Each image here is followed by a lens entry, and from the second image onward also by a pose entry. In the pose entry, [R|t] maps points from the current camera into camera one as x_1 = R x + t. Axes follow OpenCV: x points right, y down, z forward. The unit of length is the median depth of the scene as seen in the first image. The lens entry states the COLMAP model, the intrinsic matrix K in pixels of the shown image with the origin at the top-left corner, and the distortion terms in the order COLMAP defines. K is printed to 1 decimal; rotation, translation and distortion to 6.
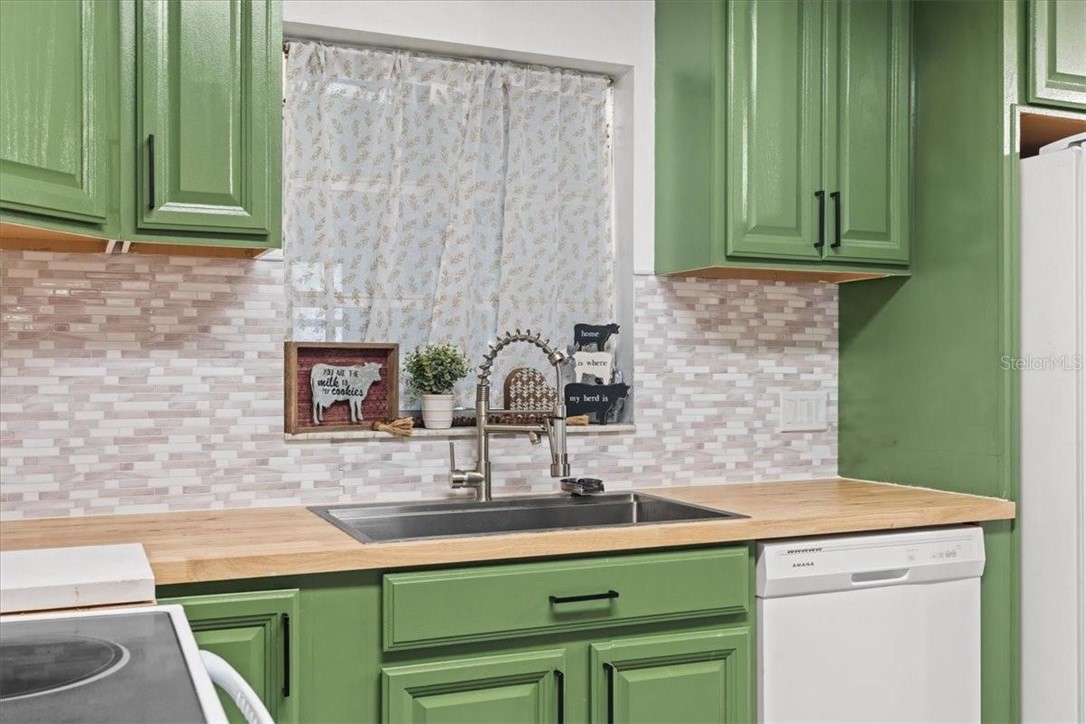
lens RADIAL K [[1078.2, 0, 547.7], [0, 1078.2, 362.7], [0, 0, 1]] dist [0.014663, 0.000000]
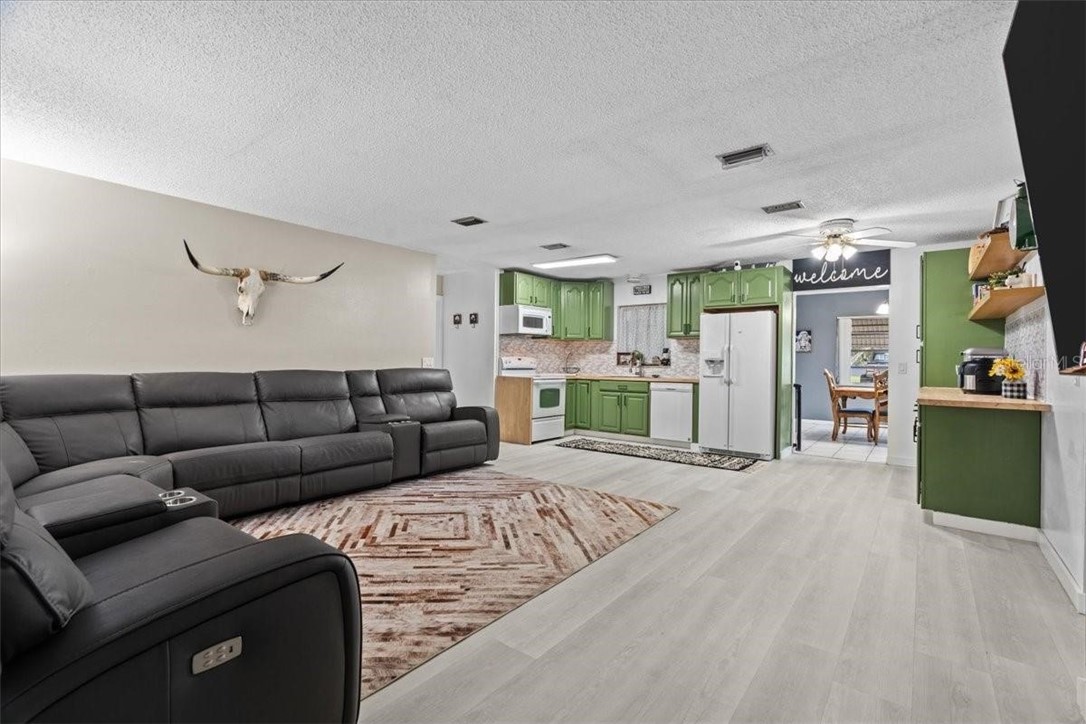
lens RADIAL K [[493.7, 0, 545.2], [0, 493.7, 362.7], [0, 0, 1]] dist [-0.007995, 0.001193]
pose [[0.488327, 0.007713, -0.872627, 2.282275], [-0.008541, 0.999955, 0.004059, 0.038795], [0.872619, 0.005471, 0.488371, -0.938145]]
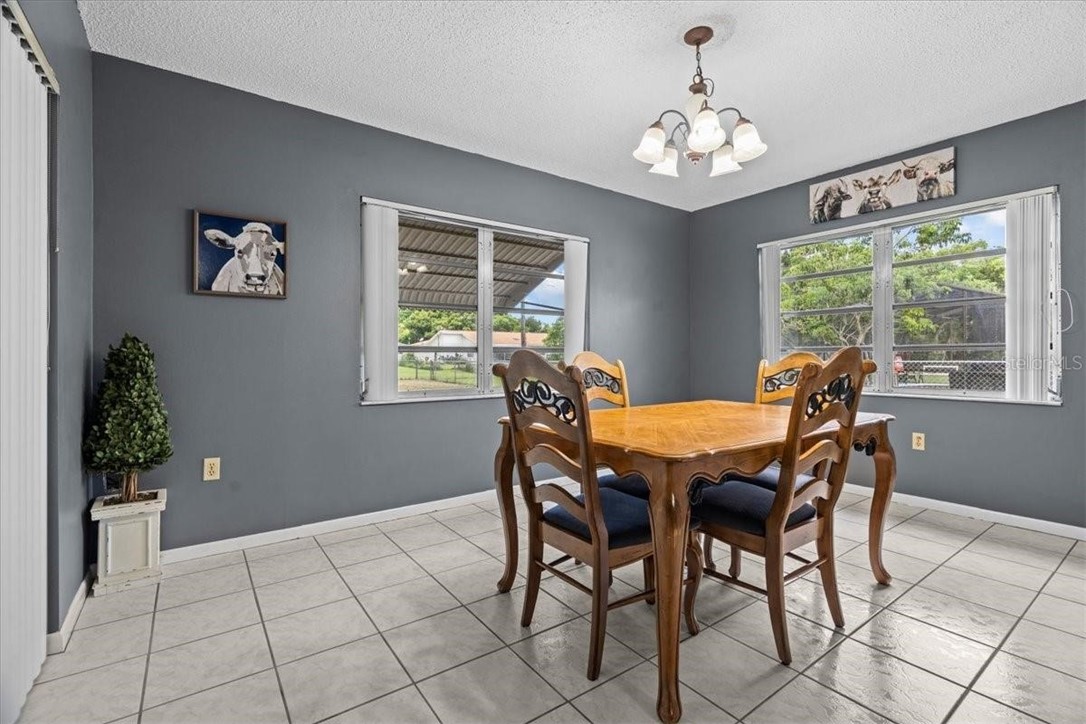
lens RADIAL K [[493.7, 0, 546.4], [0, 493.7, 360.9], [0, 0, 1]] dist [-0.007995, 0.001193]
pose [[0.973113, -0.003917, 0.230297, 0.315345], [0.003455, 0.999991, 0.002408, 0.094078], [-0.230304, -0.001548, 0.973117, 1.452769]]
